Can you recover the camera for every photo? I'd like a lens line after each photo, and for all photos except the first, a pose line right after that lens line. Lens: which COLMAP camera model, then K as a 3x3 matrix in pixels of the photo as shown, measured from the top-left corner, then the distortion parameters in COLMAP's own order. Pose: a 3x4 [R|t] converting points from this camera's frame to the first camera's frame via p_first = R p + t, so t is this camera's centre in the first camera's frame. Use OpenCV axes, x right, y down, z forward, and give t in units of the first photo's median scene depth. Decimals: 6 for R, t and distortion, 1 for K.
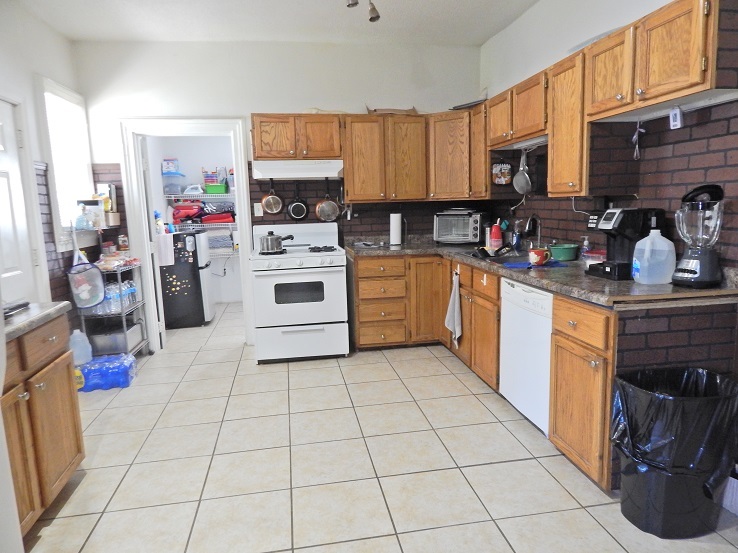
lens RADIAL K [[485.4, 0, 369.0], [0, 485.4, 276.5], [0, 0, 1]] dist [0.010160, -0.004487]
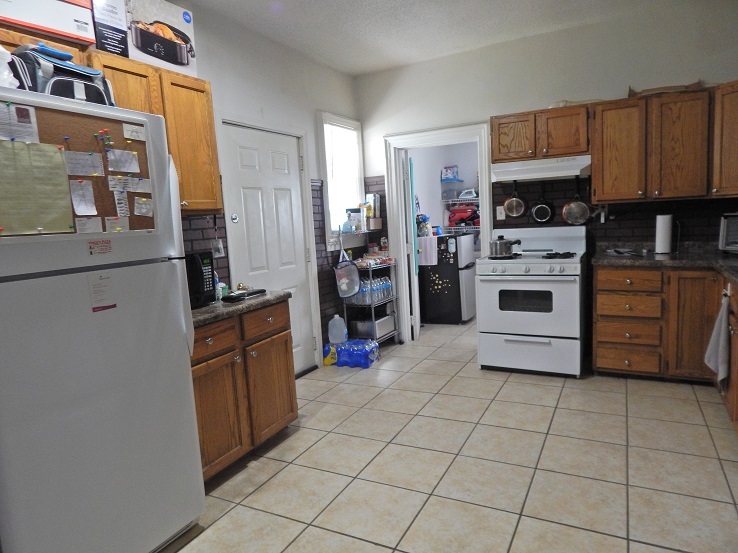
lens RADIAL K [[485.4, 0, 369.0], [0, 485.4, 276.5], [0, 0, 1]] dist [0.010160, -0.004487]
pose [[0.801074, 0.060733, -0.595477, 0.166262], [-0.060726, 0.997952, 0.020089, -0.014343], [0.595477, 0.020068, 0.803121, 0.058483]]
